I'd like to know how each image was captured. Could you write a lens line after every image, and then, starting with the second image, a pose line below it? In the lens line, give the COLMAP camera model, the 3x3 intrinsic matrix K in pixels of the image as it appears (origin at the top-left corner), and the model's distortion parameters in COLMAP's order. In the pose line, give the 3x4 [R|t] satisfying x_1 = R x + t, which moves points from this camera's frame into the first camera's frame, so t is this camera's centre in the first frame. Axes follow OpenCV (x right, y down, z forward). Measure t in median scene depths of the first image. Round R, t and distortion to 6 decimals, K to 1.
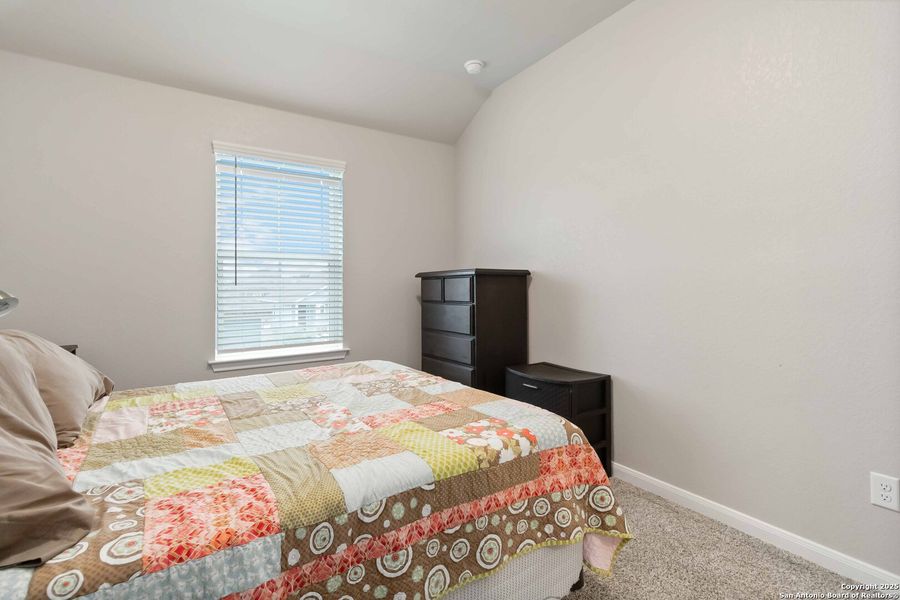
lens RADIAL K [[423.6, 0, 456.4], [0, 423.6, 282.6], [0, 0, 1]] dist [0.000366, 0.000293]
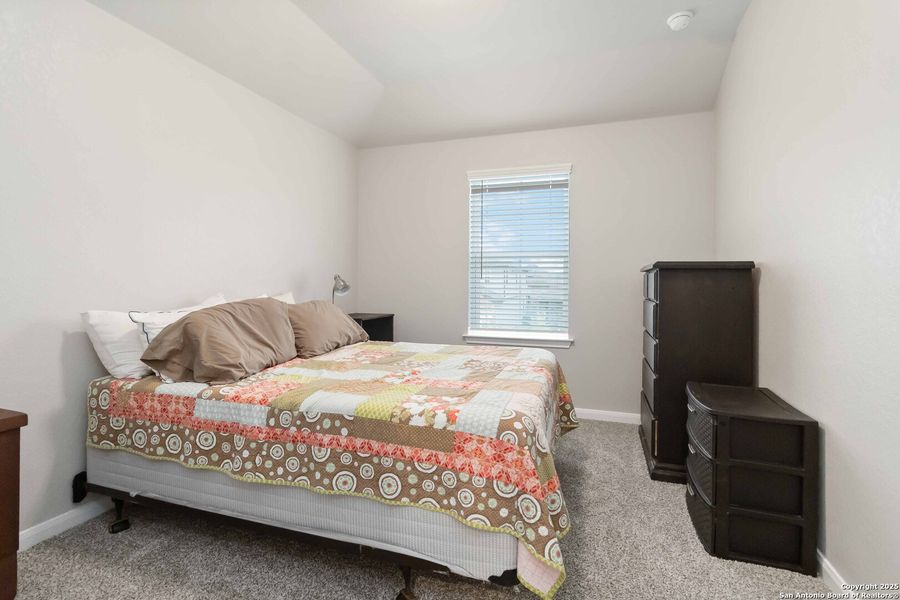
lens RADIAL K [[427.1, 0, 454.9], [0, 427.1, 277.4], [0, 0, 1]] dist [0.003967, 0.000828]
pose [[0.607469, 0.004770, -0.794329, 1.183866], [-0.001923, 0.999988, 0.004535, -0.009229], [0.794341, -0.001228, 0.607471, 0.349245]]
